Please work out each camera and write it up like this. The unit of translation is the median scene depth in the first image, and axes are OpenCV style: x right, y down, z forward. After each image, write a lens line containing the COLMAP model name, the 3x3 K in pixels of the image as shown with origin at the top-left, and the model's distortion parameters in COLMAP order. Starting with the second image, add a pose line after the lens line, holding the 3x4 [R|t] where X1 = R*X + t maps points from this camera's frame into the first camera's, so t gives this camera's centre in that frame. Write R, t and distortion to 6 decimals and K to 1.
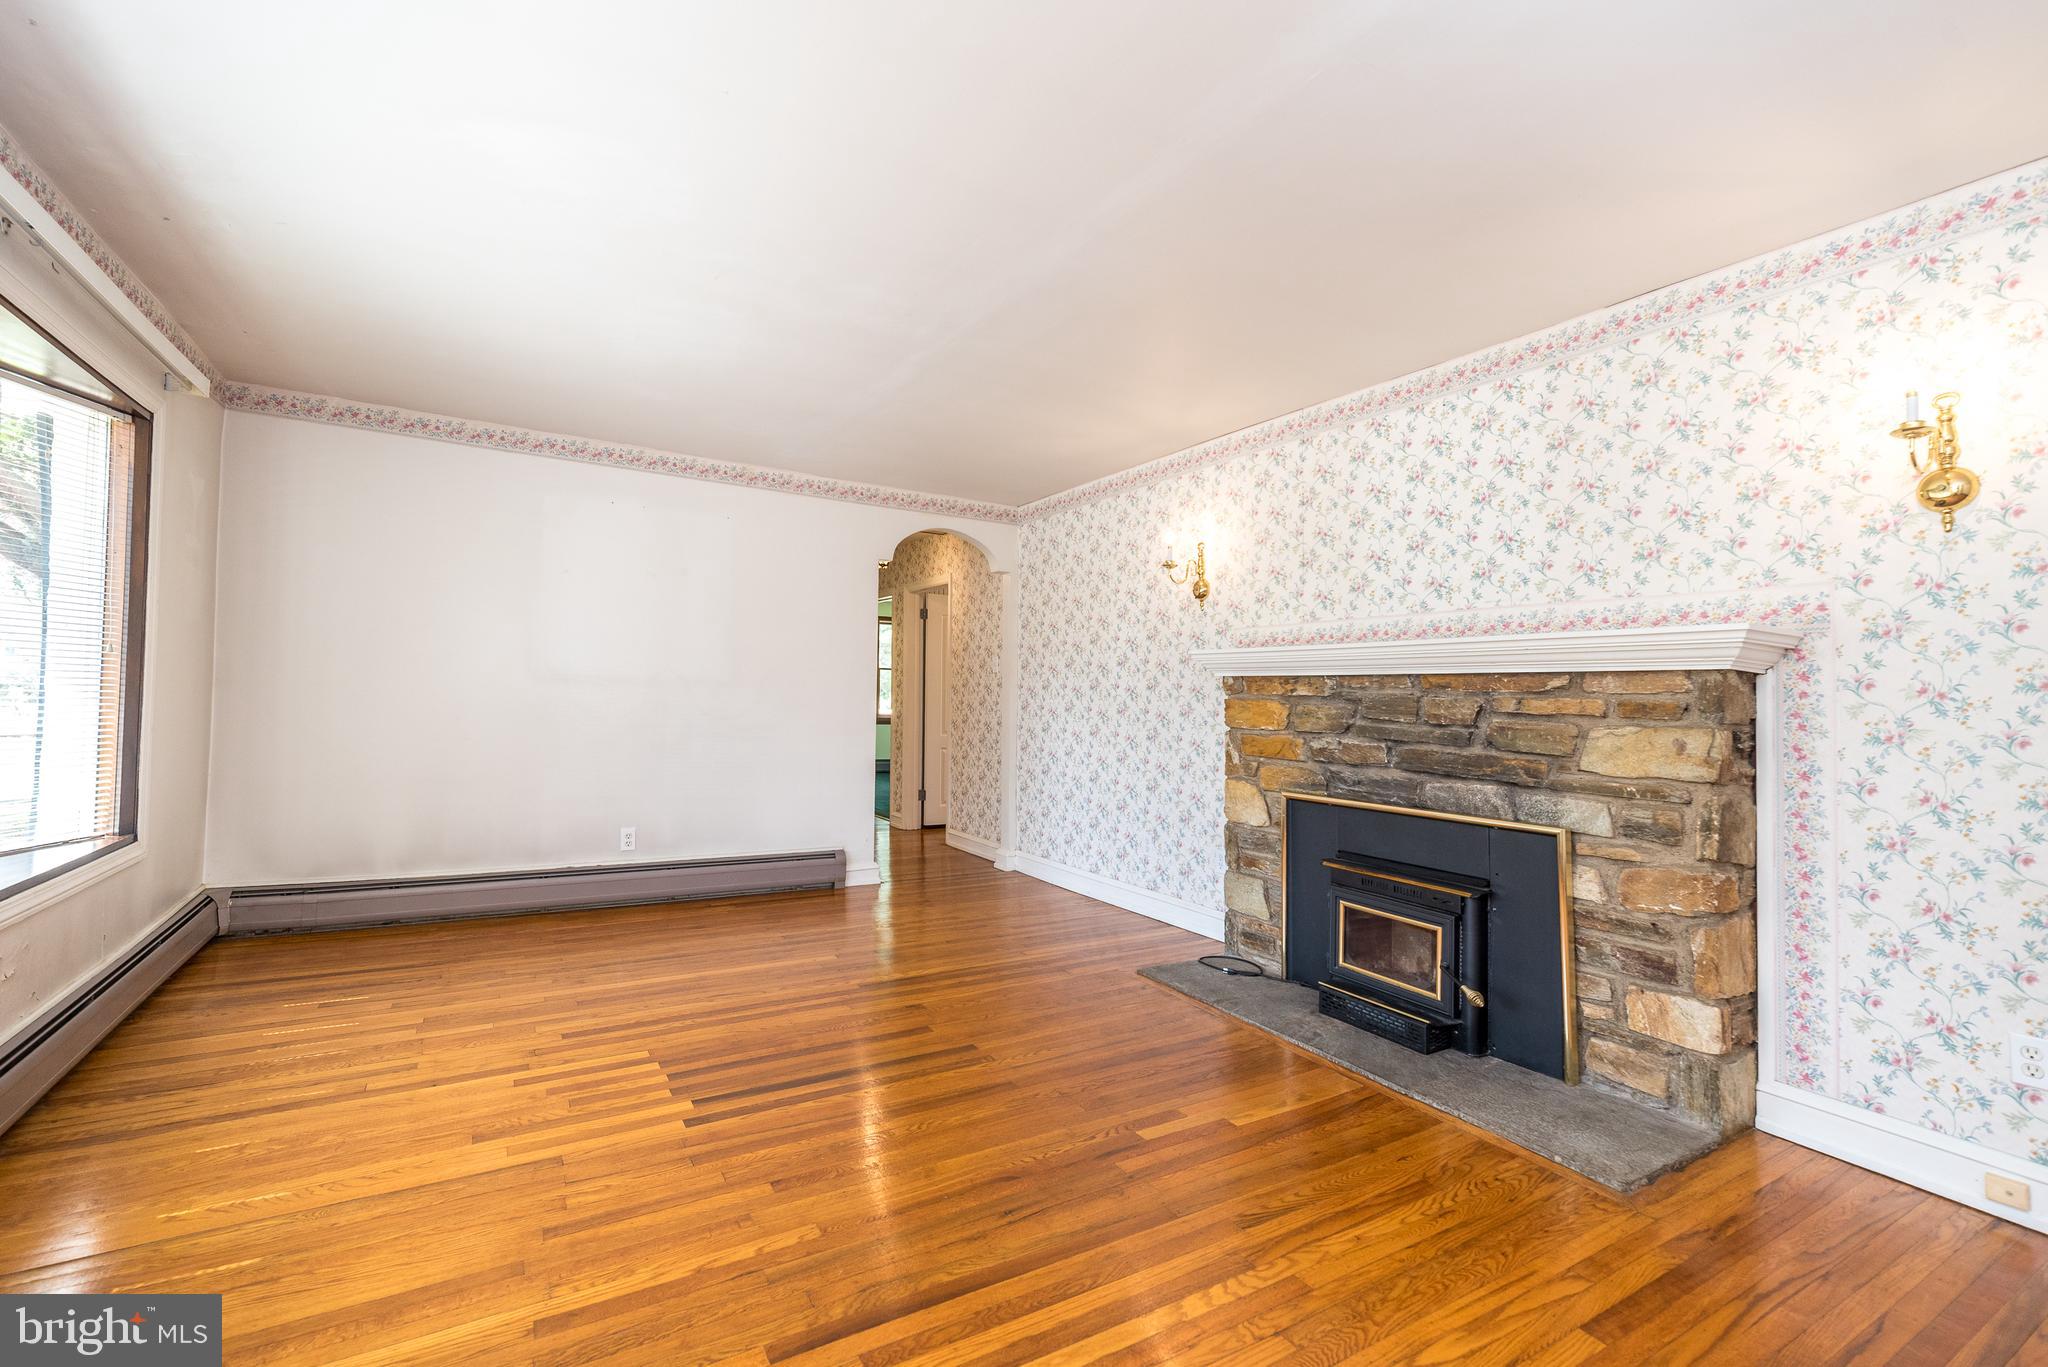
lens RADIAL K [[887.9, 0, 1031.0], [0, 887.9, 689.3], [0, 0, 1]] dist [0.014897, -0.000074]
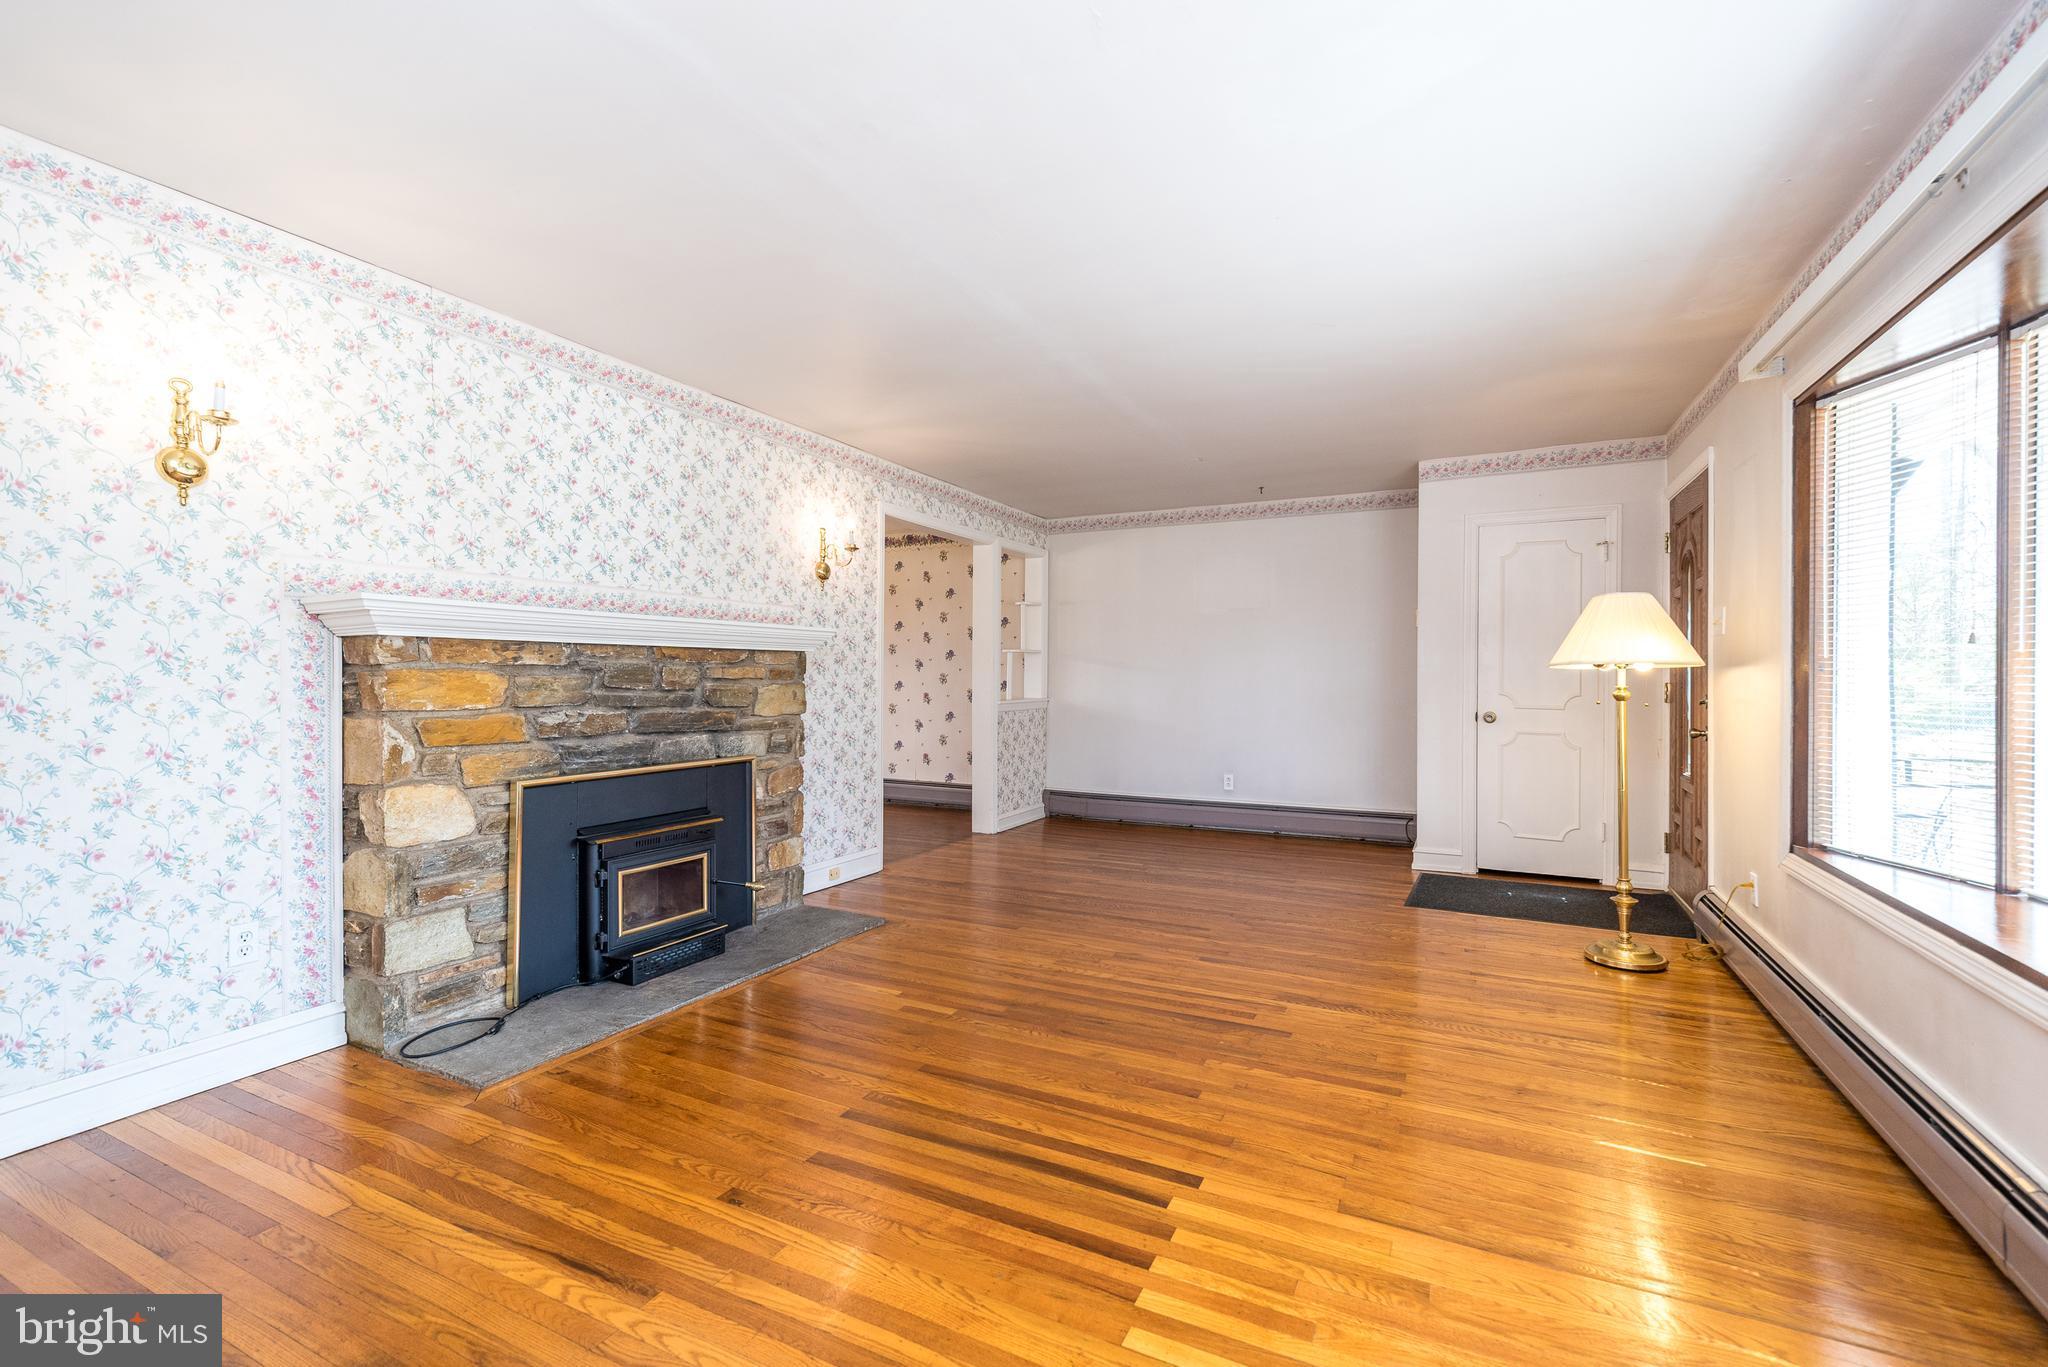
lens RADIAL K [[885.2, 0, 1012.1], [0, 885.2, 680.6], [0, 0, 1]] dist [-0.003068, -0.000352]
pose [[-0.518192, -0.025586, 0.854882, -0.731275], [-0.018866, 0.999651, 0.018483, -0.002163], [-0.855056, -0.006550, -0.518494, 1.163094]]
